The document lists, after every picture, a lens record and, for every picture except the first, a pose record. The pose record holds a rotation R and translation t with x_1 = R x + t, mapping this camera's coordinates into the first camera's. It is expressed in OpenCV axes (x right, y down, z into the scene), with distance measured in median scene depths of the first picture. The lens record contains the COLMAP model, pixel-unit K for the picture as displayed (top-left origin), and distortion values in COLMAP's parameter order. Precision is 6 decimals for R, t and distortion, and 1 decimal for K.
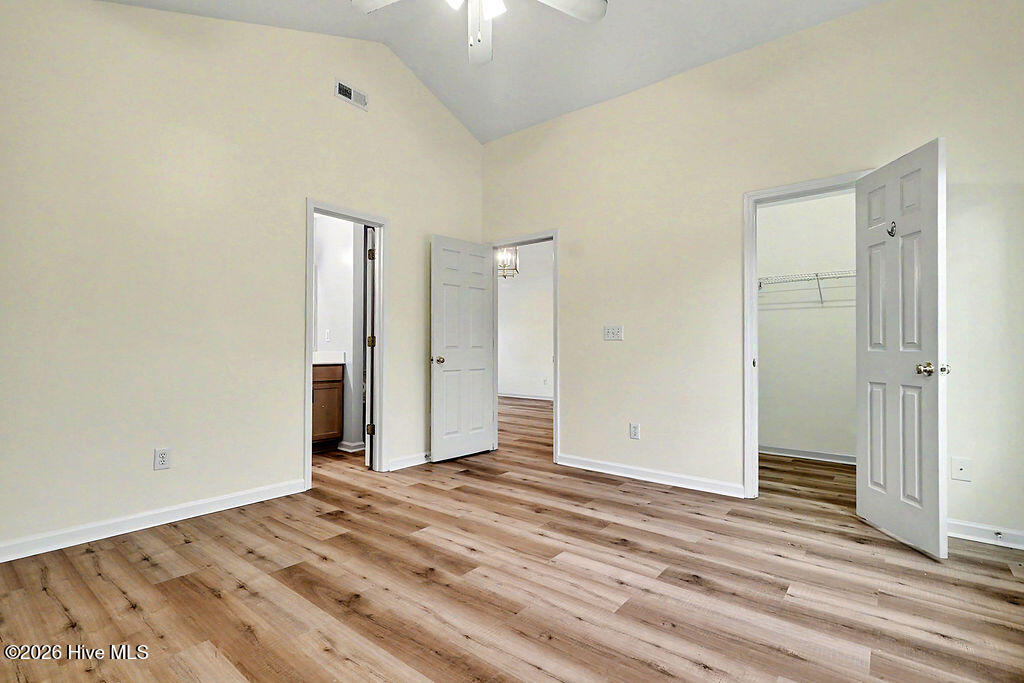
lens RADIAL K [[482.2, 0, 509.9], [0, 482.2, 342.6], [0, 0, 1]] dist [-0.001836, 0.000155]
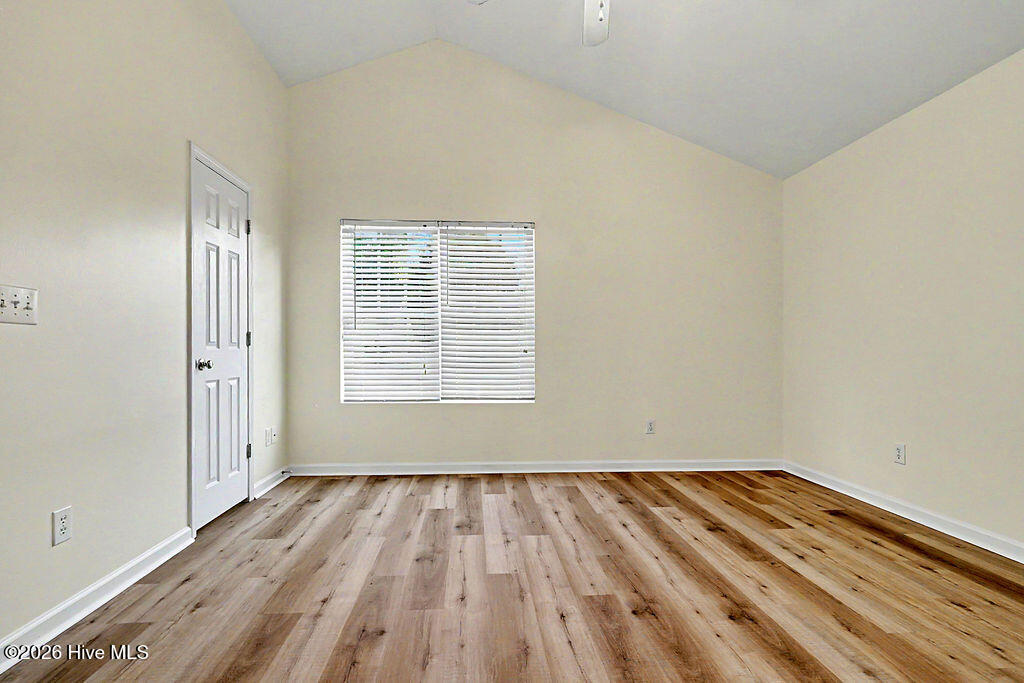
lens RADIAL K [[482.2, 0, 509.9], [0, 482.2, 342.6], [0, 0, 1]] dist [-0.001836, 0.000155]
pose [[-0.677186, 0.005495, 0.735791, -0.613821], [-0.016191, 0.999619, -0.022366, 0.023637], [-0.735633, -0.027059, -0.676839, 1.686071]]
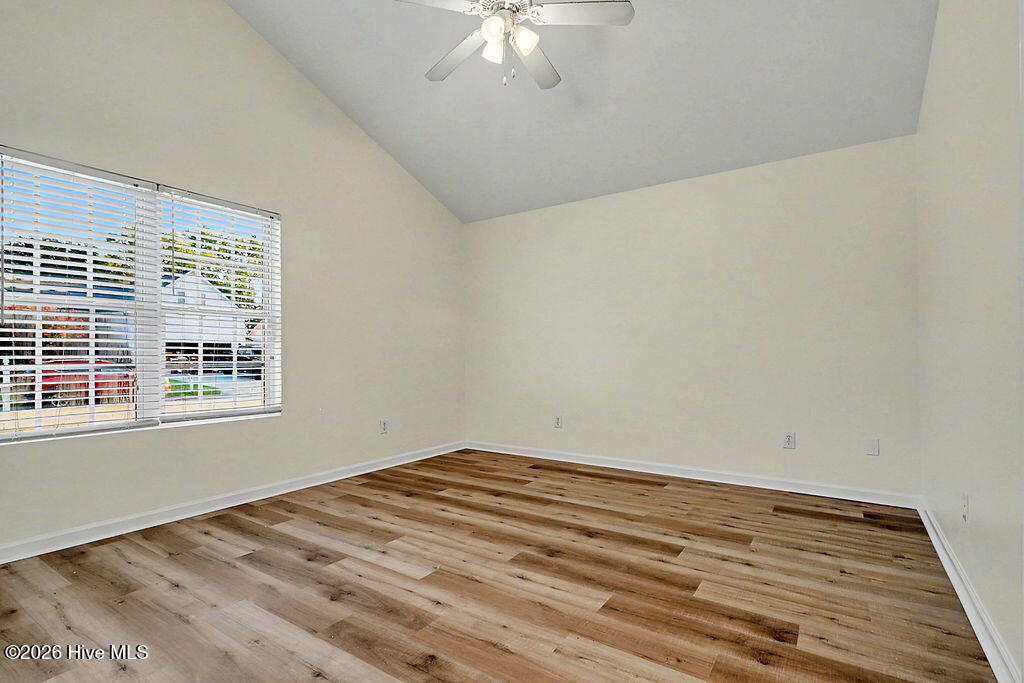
lens RADIAL K [[482.0, 0, 495.5], [0, 482.0, 340.0], [0, 0, 1]] dist [0.000410, -0.000154]
pose [[-0.998340, -0.002002, -0.057553, 0.025206], [0.000683, 0.998913, -0.046608, 0.031789], [0.057583, -0.046570, -0.997254, 2.042431]]
